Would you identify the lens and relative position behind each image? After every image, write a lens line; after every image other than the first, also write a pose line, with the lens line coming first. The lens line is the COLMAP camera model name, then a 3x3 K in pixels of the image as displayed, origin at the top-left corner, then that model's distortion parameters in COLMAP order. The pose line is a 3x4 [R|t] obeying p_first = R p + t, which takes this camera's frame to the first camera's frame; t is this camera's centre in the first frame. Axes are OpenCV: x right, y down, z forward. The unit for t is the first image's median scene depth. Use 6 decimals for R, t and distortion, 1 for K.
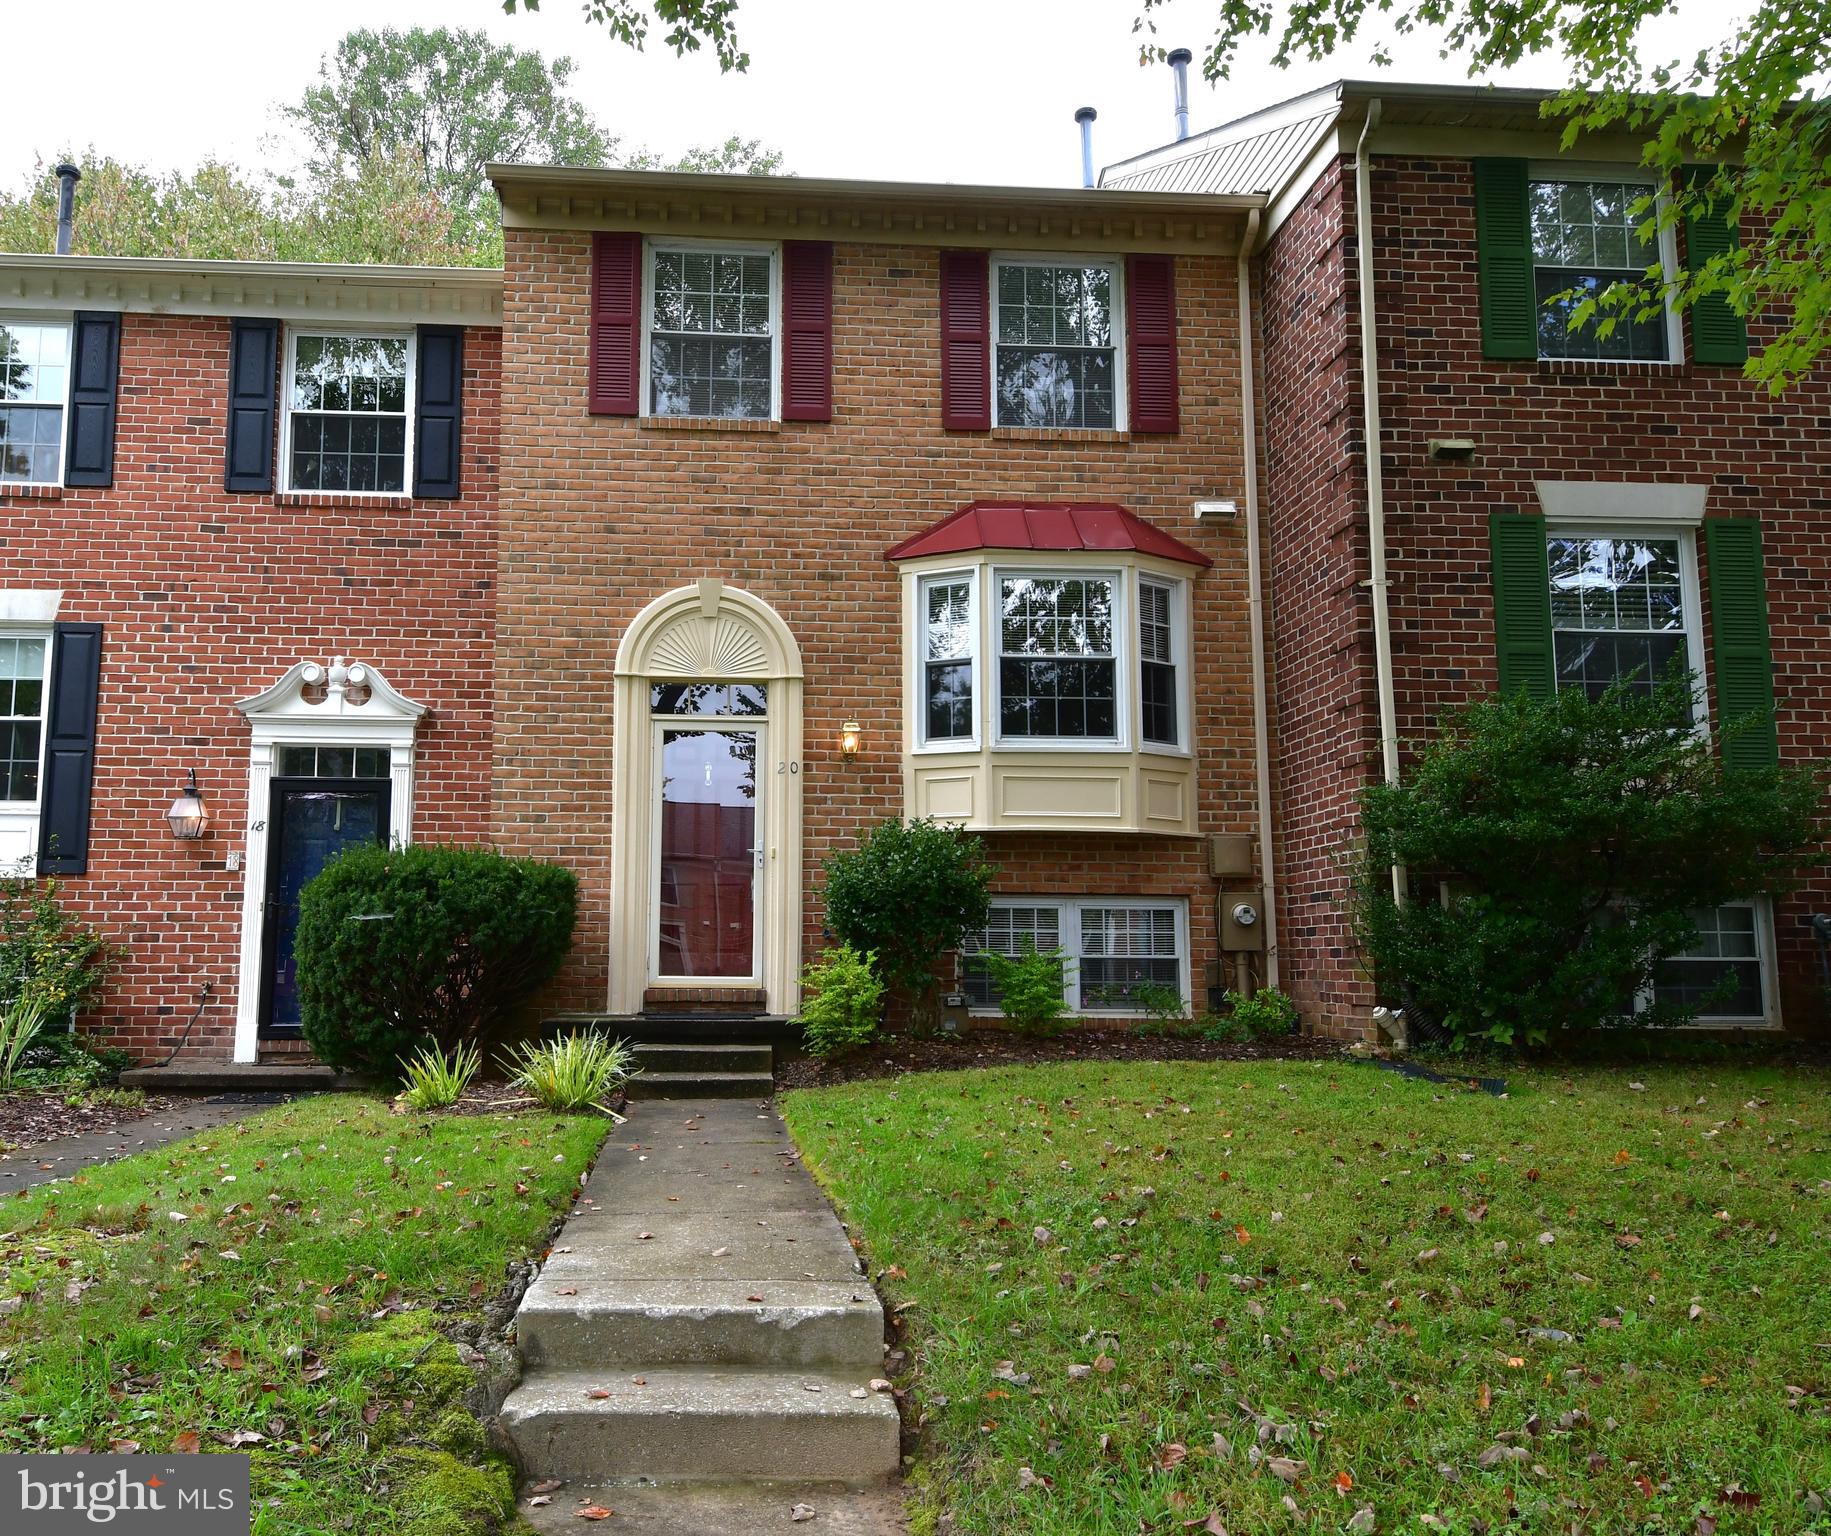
lens RADIAL K [[1516.5, 0, 837.8], [0, 1516.5, 773.0], [0, 0, 1]] dist [0.018833, -0.004032]
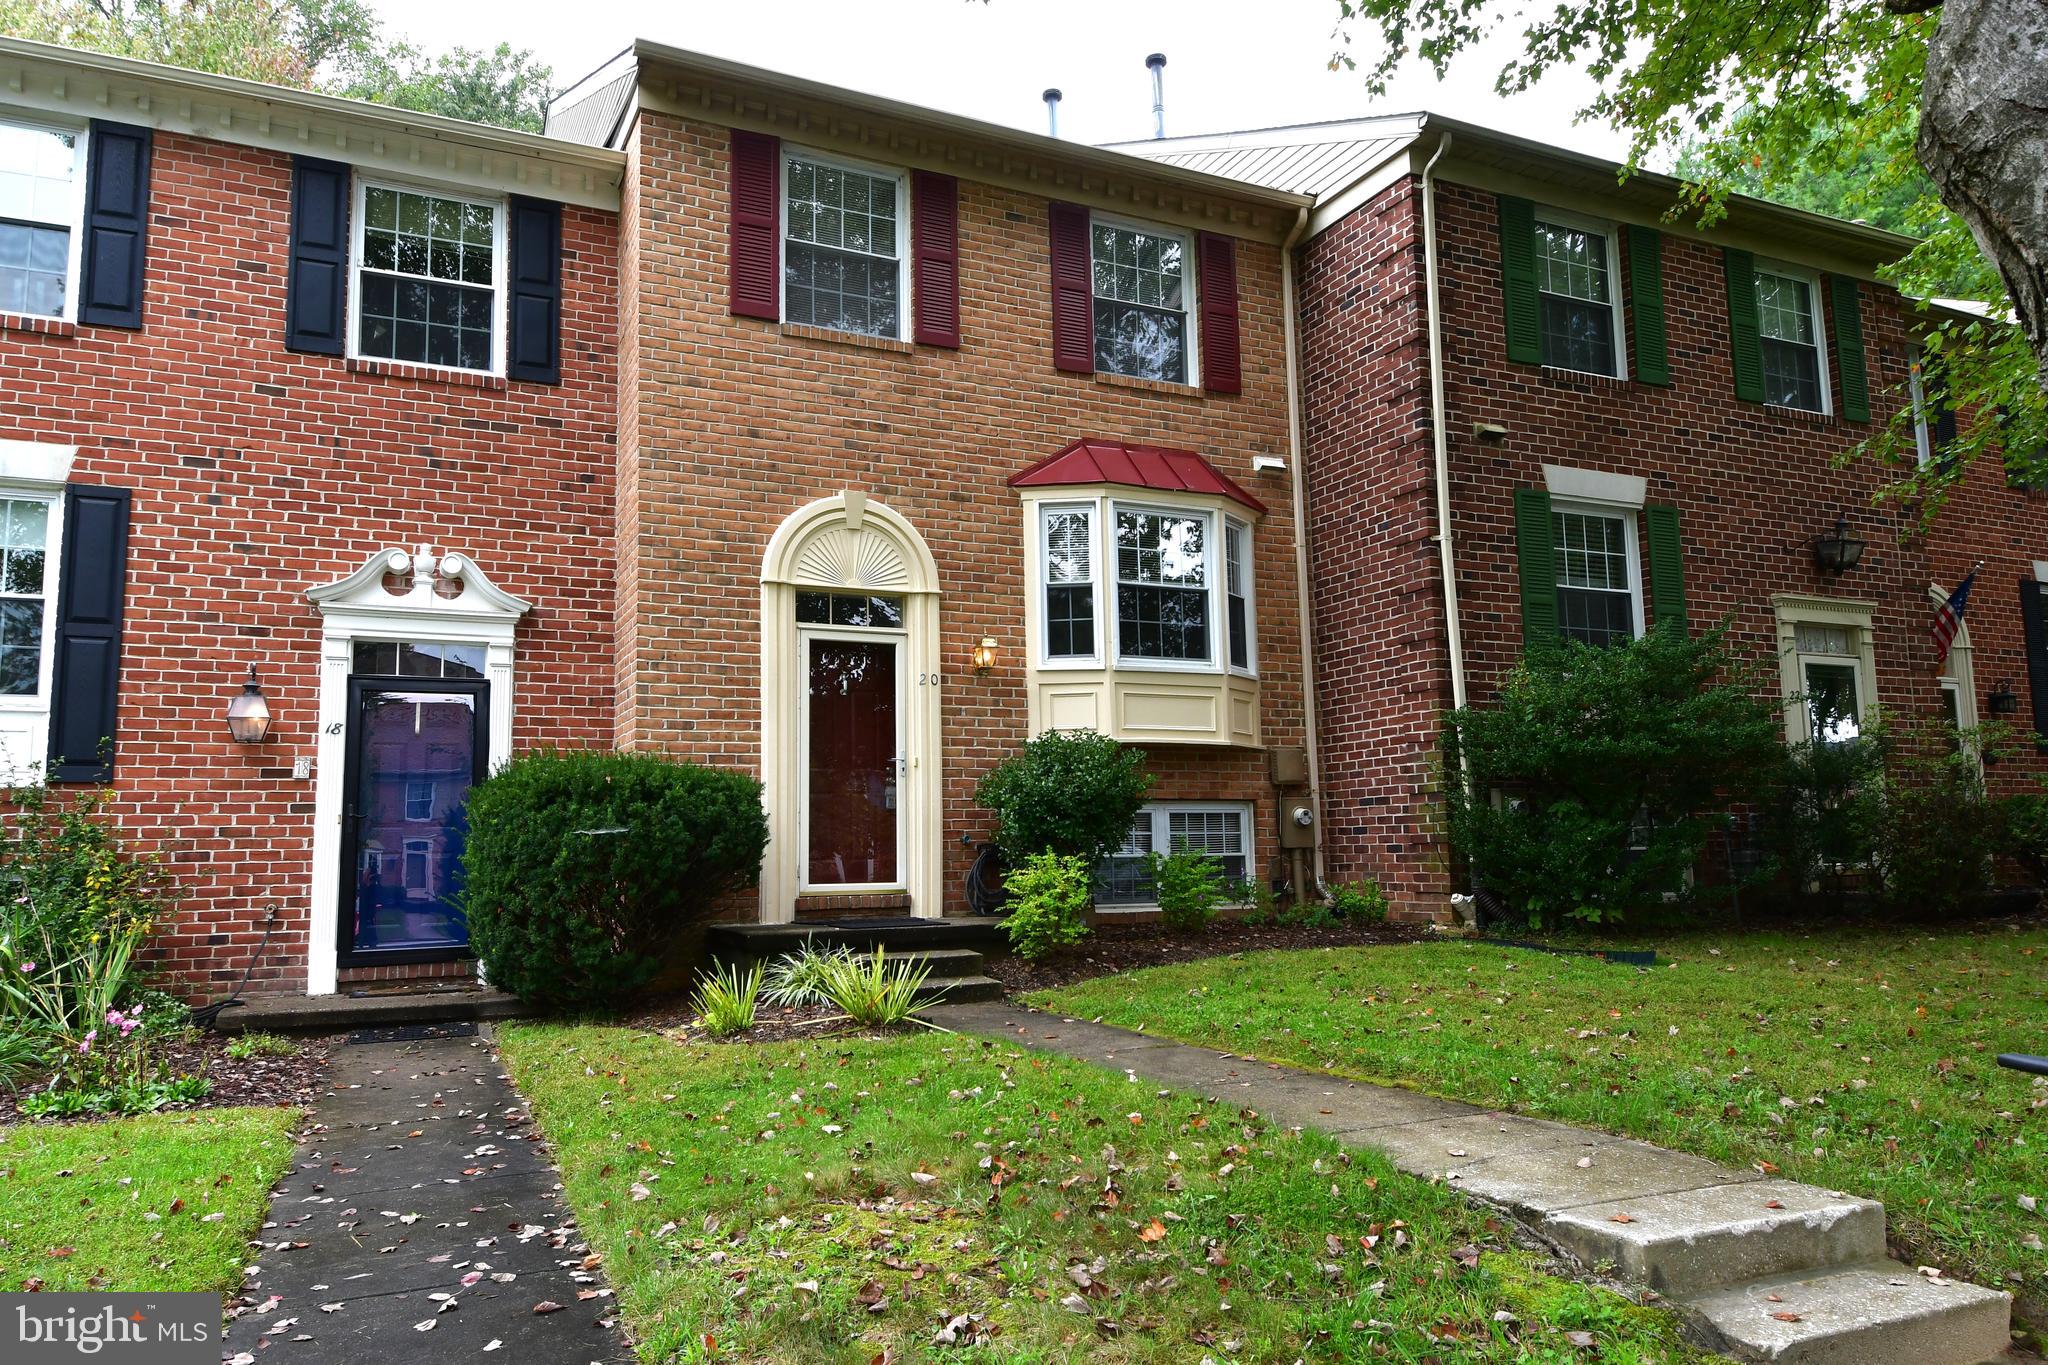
lens RADIAL K [[1365.4, 0, 1035.6], [0, 1365.4, 687.0], [0, 0, 1]] dist [0.030498, -0.034978]
pose [[0.931542, 0.023911, 0.362847, -0.297474], [-0.025446, 0.999676, -0.000550, 0.000265], [-0.362743, -0.008721, 0.931849, 0.101790]]
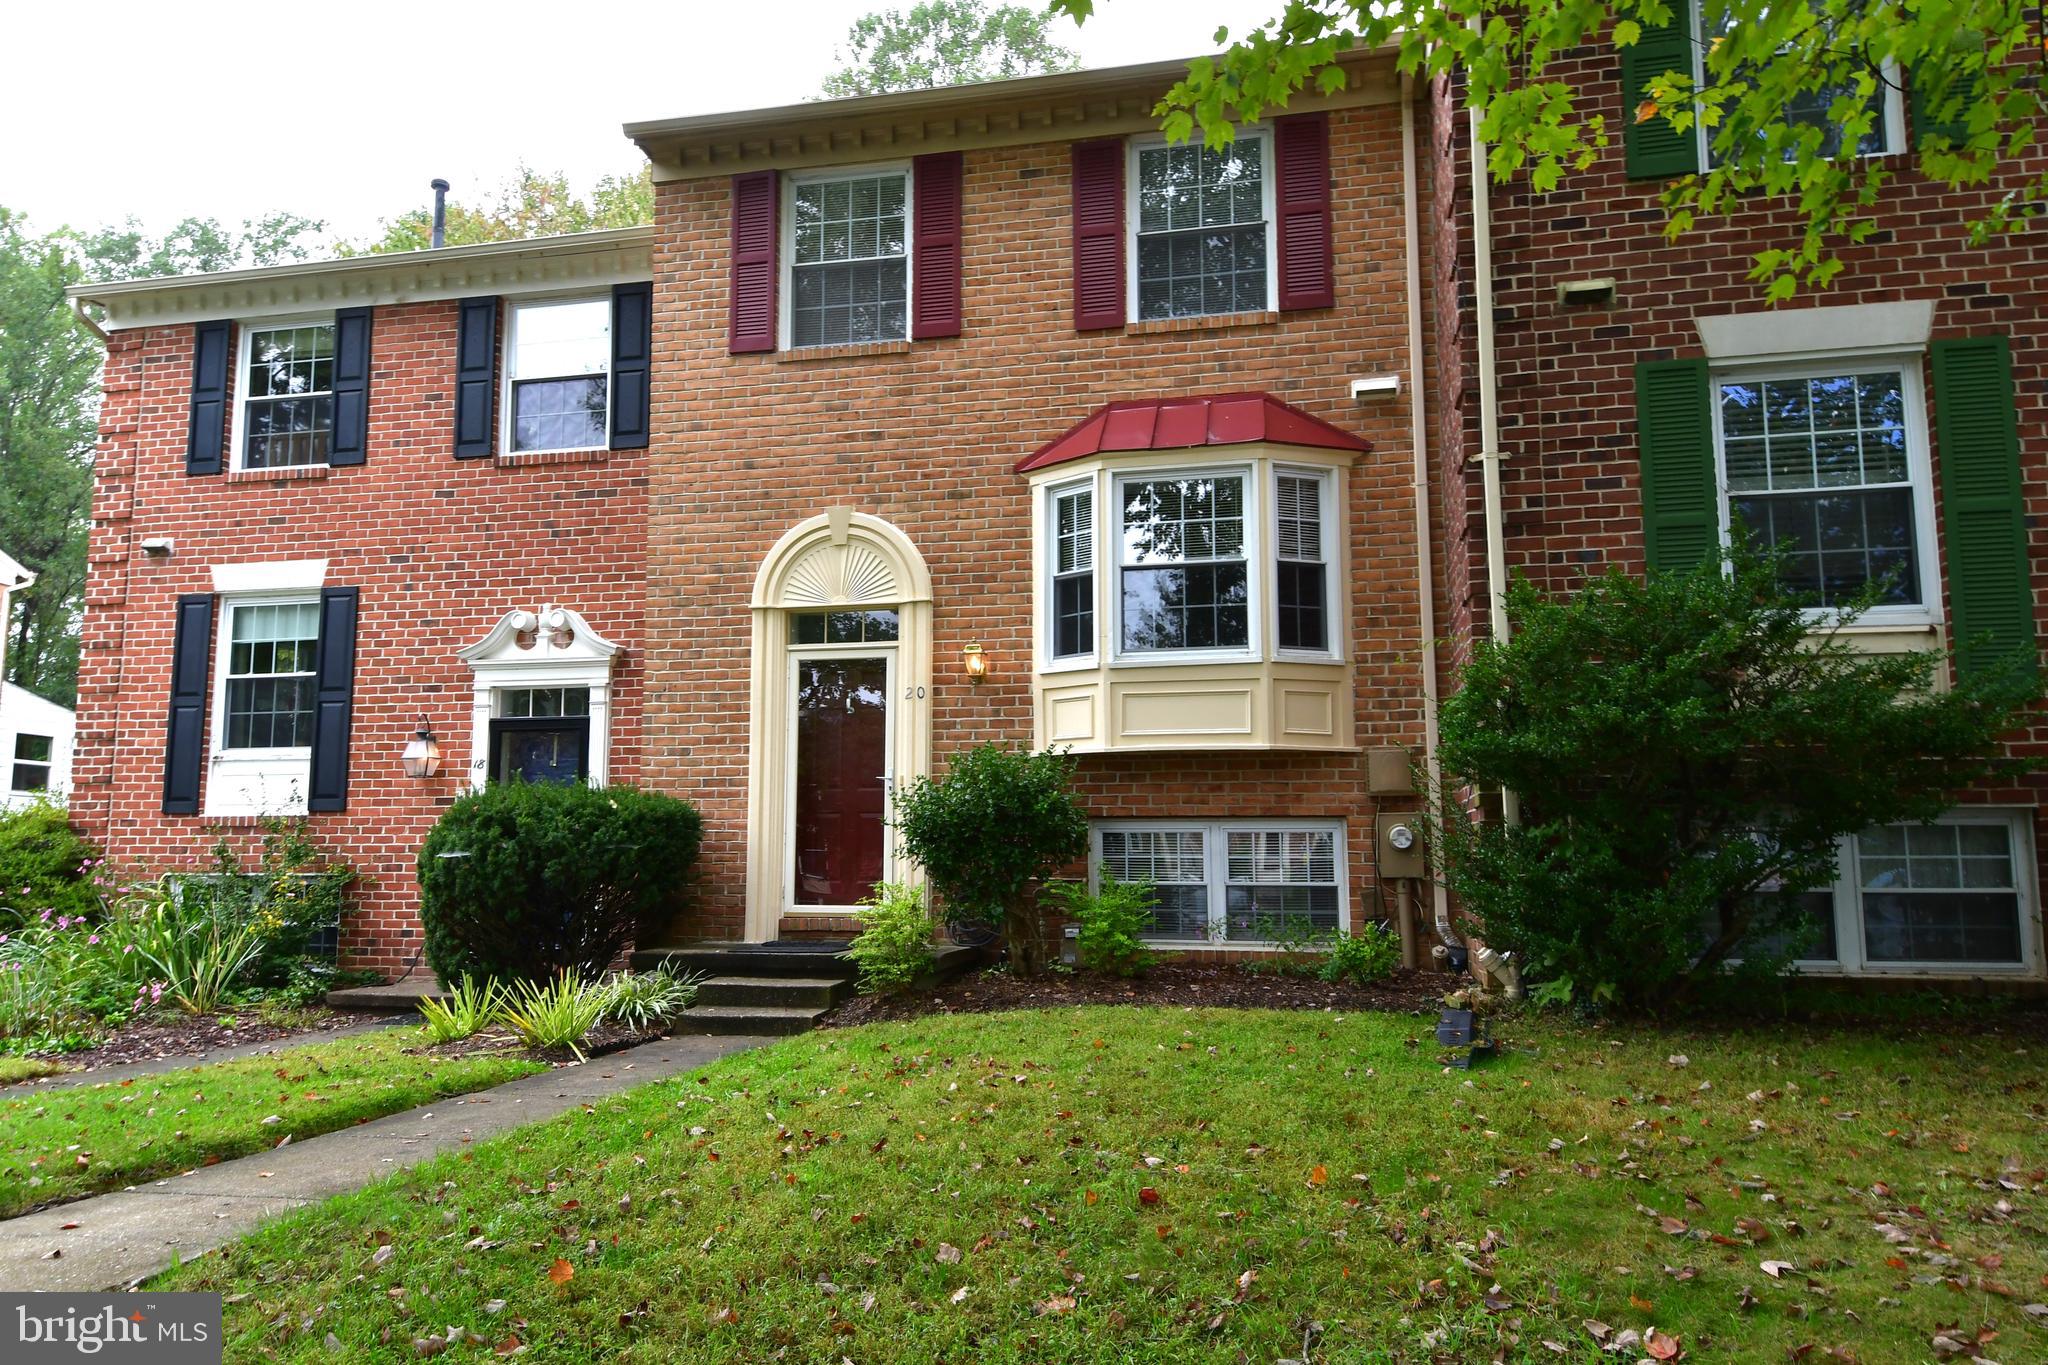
lens RADIAL K [[1445.4, 0, 1026.5], [0, 1445.4, 687.8], [0, 0, 1]] dist [0.021044, -0.016256]
pose [[0.958770, -0.039496, -0.281426, 0.294729], [0.041609, 0.999133, 0.001532, -0.005145], [0.281122, -0.013178, 0.959582, 0.118655]]
